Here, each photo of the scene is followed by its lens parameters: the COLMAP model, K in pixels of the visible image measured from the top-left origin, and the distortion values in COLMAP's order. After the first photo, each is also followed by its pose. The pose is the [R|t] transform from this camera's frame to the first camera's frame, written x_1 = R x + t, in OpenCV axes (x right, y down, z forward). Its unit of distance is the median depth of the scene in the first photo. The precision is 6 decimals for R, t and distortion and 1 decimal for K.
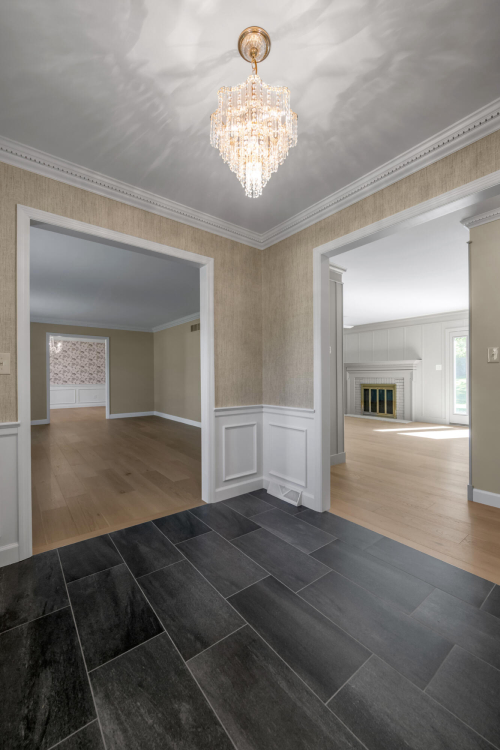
lens RADIAL K [[302.6, 0, 248.8], [0, 302.6, 376.5], [0, 0, 1]] dist [0.001868, 0.001259]
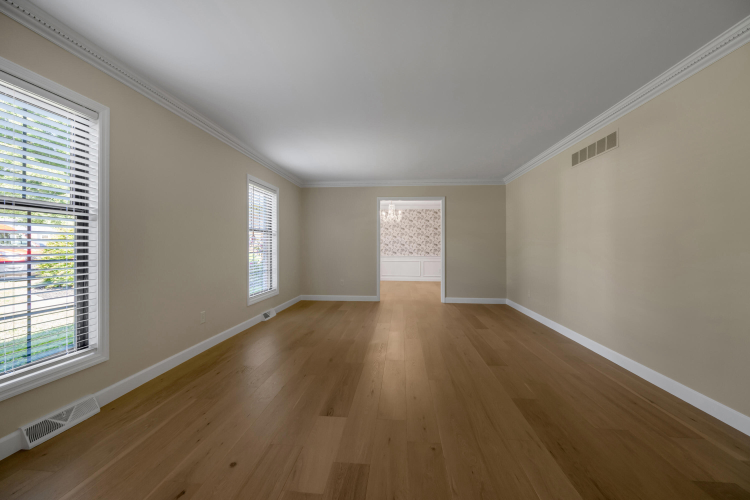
lens RADIAL K [[302.6, 0, 367.9], [0, 302.6, 245.4], [0, 0, 1]] dist [0.001868, 0.001259]
pose [[0.722602, 0.002094, -0.691261, -0.315077], [-0.006749, 0.999969, -0.004026, -0.008105], [0.691231, 0.007575, 0.722594, 1.399386]]
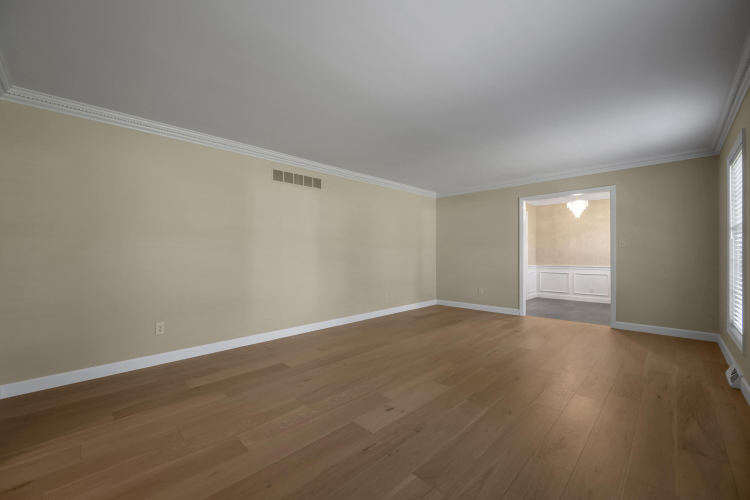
lens RADIAL K [[302.6, 0, 376.8], [0, 302.6, 249.9], [0, 0, 1]] dist [0.001868, 0.001259]
pose [[-0.137852, 0.016532, 0.990315, -3.083316], [0.005154, 0.999859, -0.015974, -0.006809], [-0.990439, 0.002902, -0.137918, 3.419758]]
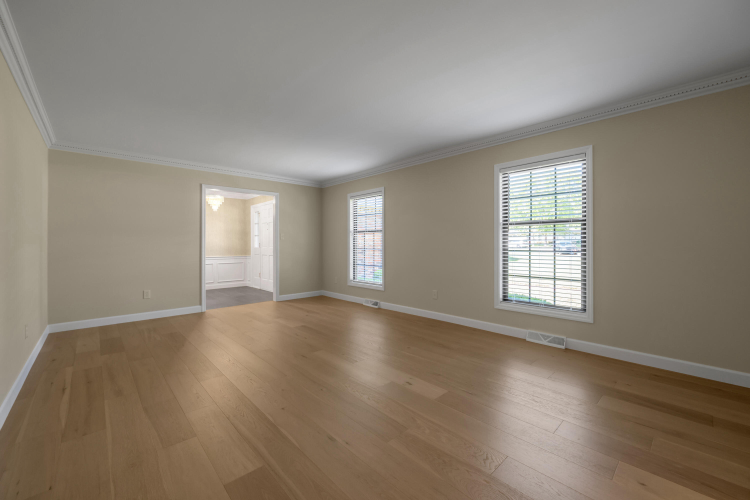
lens RADIAL K [[302.6, 0, 373.1], [0, 302.6, 247.5], [0, 0, 1]] dist [0.001868, 0.001259]
pose [[-0.996153, 0.008069, -0.087264, -1.585092], [0.006848, 0.999875, 0.014282, -0.014052], [0.087369, 0.013630, -0.996083, 4.541612]]
